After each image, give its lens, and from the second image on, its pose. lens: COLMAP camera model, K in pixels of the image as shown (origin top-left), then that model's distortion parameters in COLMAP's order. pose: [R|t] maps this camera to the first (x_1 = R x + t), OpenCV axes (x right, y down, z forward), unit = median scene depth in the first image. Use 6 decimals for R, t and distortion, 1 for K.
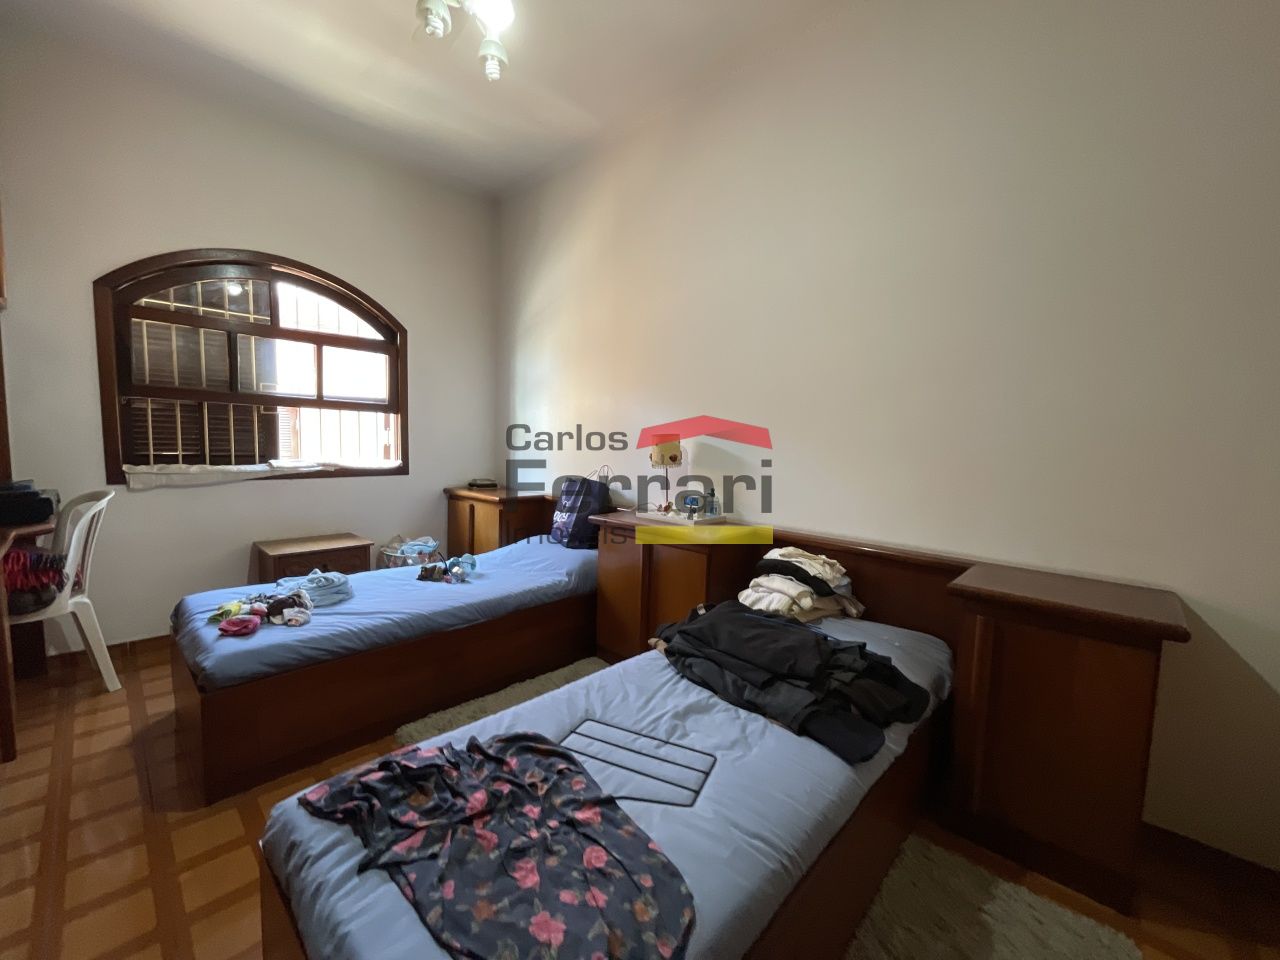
lens RADIAL K [[522.5, 0, 640.0], [0, 522.5, 480.0], [0, 0, 1]] dist [-0.000080, -0.000016]
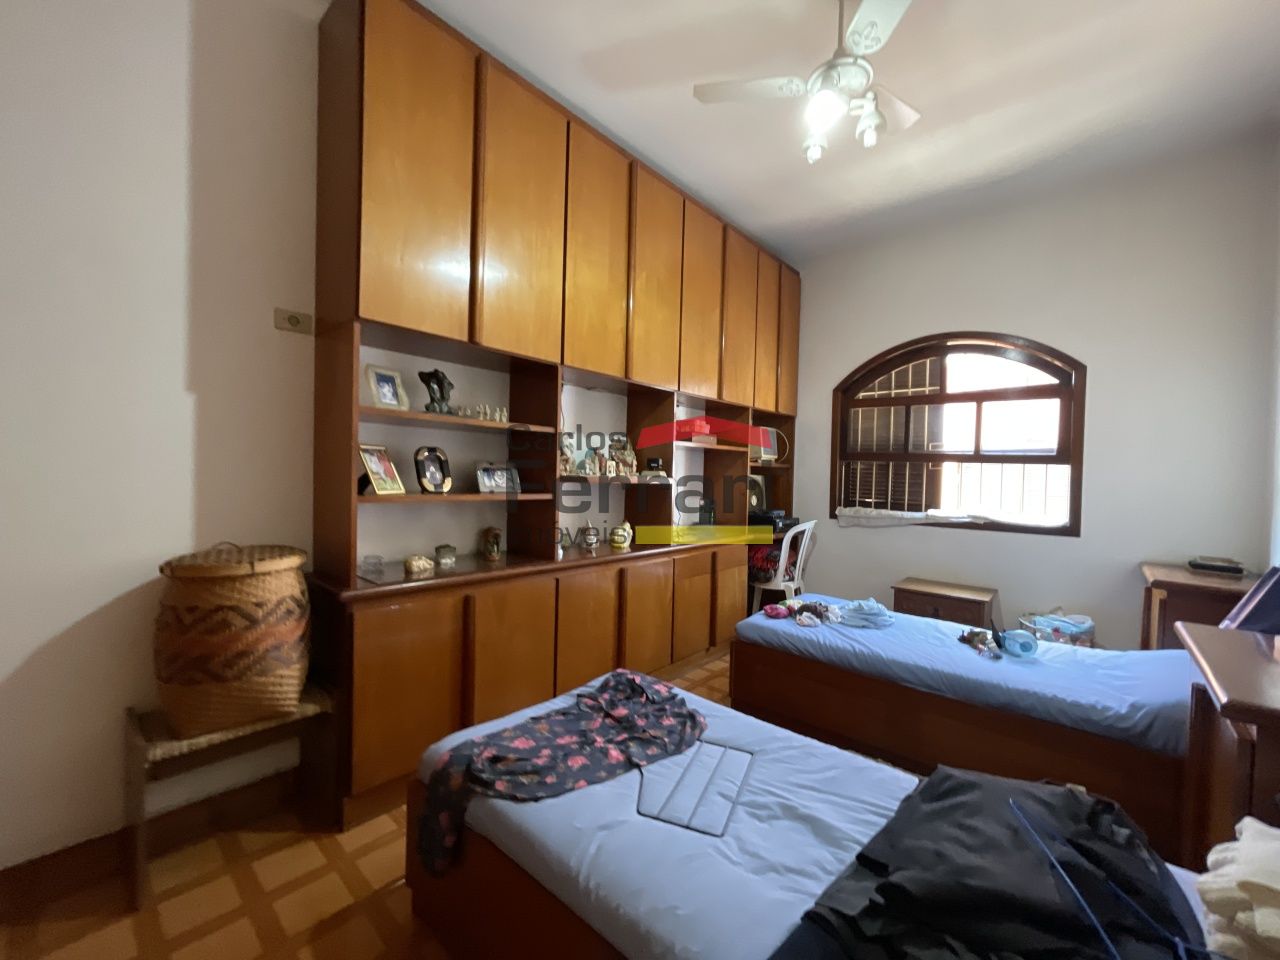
lens RADIAL K [[522.5, 0, 640.0], [0, 522.5, 480.0], [0, 0, 1]] dist [-0.000080, -0.000016]
pose [[0.038096, -0.013817, -0.999179, 0.455262], [-0.106271, 0.994178, -0.017800, -0.015241], [0.993607, 0.106862, 0.036406, 0.342940]]
